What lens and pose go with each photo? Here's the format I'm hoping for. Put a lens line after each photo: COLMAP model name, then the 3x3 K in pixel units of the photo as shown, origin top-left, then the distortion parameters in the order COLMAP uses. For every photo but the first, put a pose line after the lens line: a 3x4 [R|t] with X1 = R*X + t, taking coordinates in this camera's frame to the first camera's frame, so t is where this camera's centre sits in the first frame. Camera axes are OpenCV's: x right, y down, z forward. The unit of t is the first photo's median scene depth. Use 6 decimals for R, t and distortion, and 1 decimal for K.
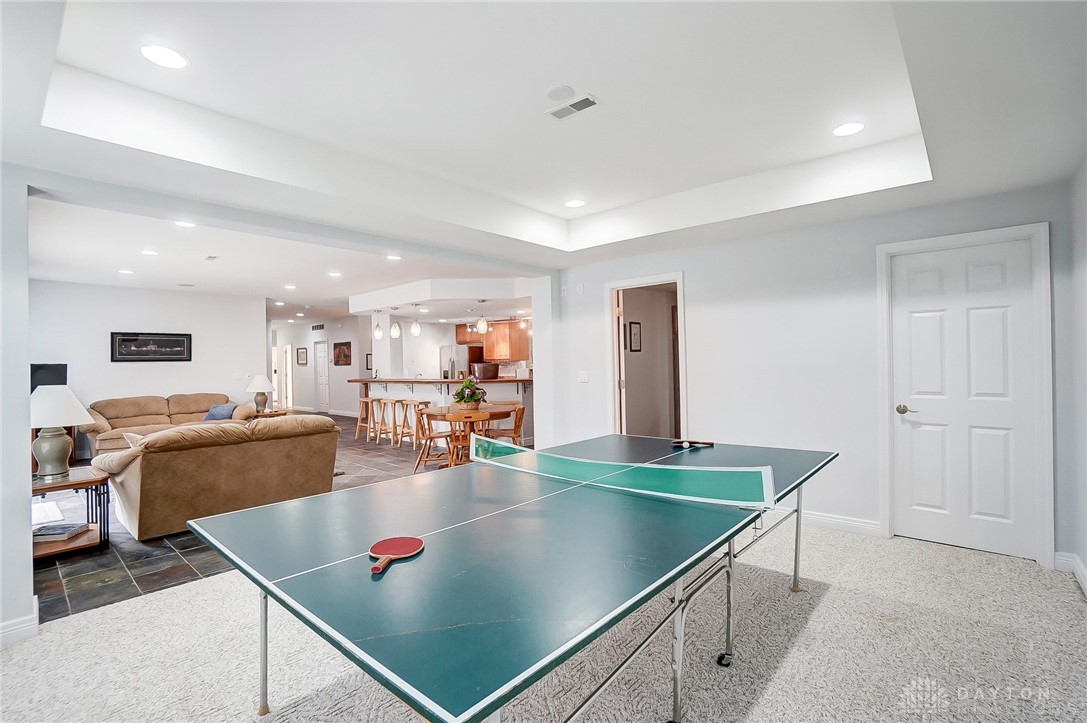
lens RADIAL K [[491.3, 0, 528.3], [0, 491.3, 359.9], [0, 0, 1]] dist [-0.026035, 0.001955]
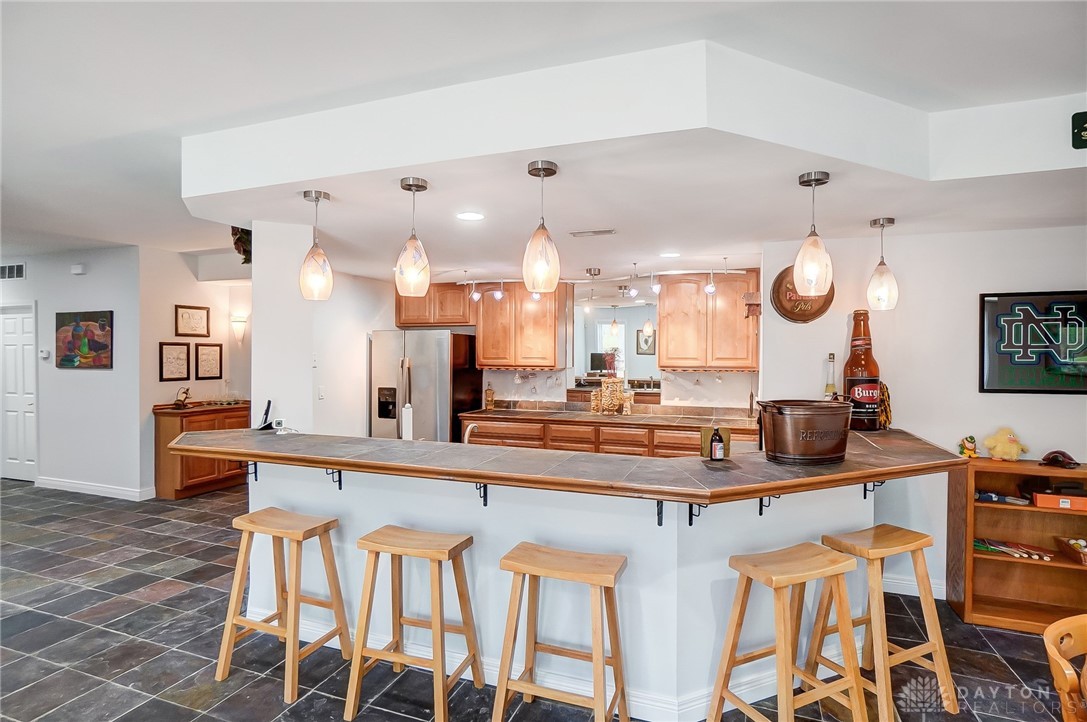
lens RADIAL K [[577.0, 0, 553.7], [0, 577.0, 359.2], [0, 0, 1]] dist [-0.018908, 0.007056]
pose [[0.929497, 0.019527, 0.368312, -0.280668], [-0.024195, 0.999675, 0.008061, -0.014339], [-0.368035, -0.016404, 0.929667, 0.608461]]
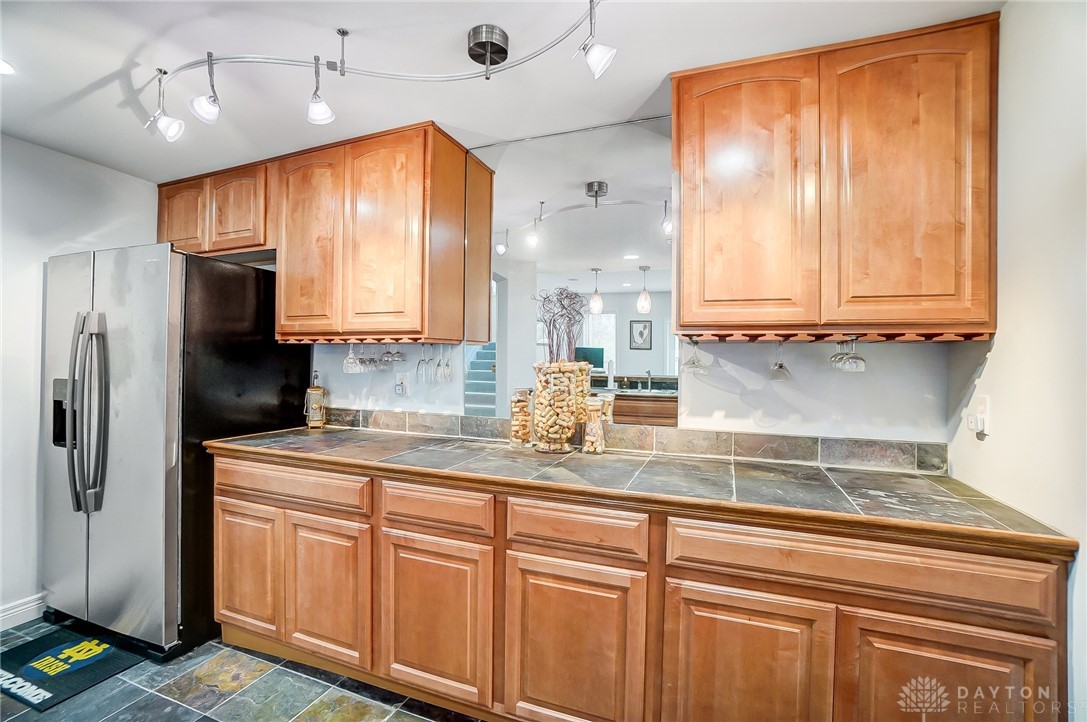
lens RADIAL K [[491.3, 0, 548.9], [0, 491.3, 359.6], [0, 0, 1]] dist [-0.026035, 0.001955]
pose [[0.938374, 0.030827, 0.344245, -0.066543], [-0.032041, 0.999484, -0.002163, 0.010110], [-0.344134, -0.009000, 0.938877, 0.969278]]
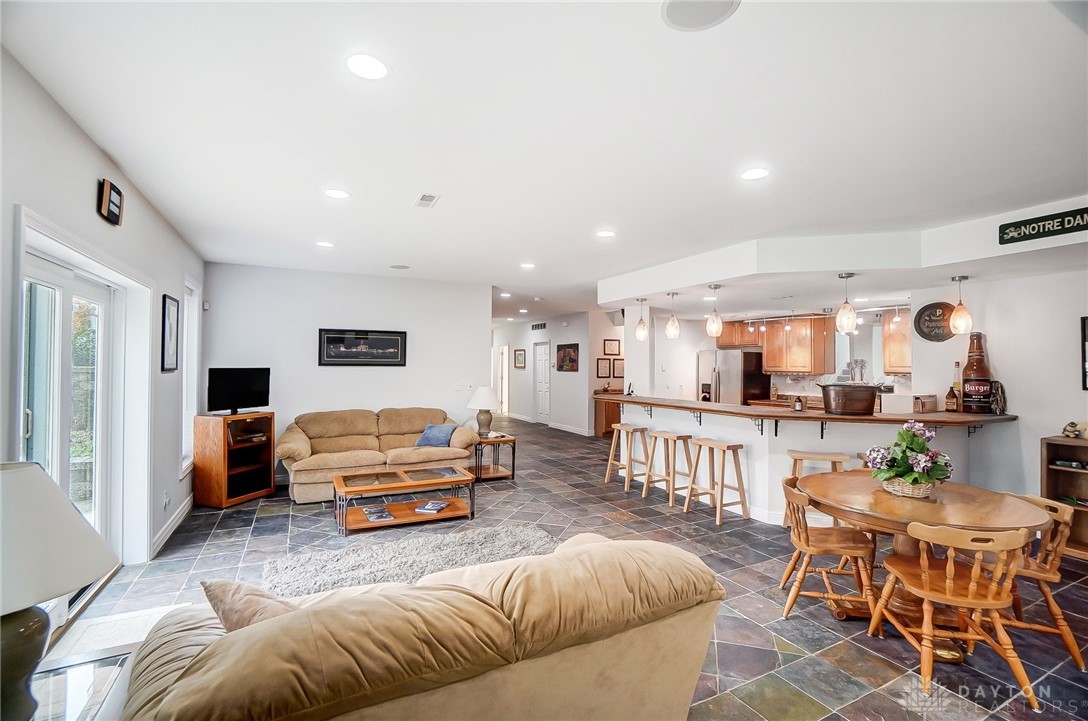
lens RADIAL K [[491.8, 0, 551.9], [0, 491.8, 358.8], [0, 0, 1]] dist [-0.026035, 0.001955]
pose [[0.942573, 0.021738, -0.333291, -0.181554], [-0.023781, 0.999715, -0.002053, -0.011898], [0.333151, 0.009862, 0.942822, 0.289712]]
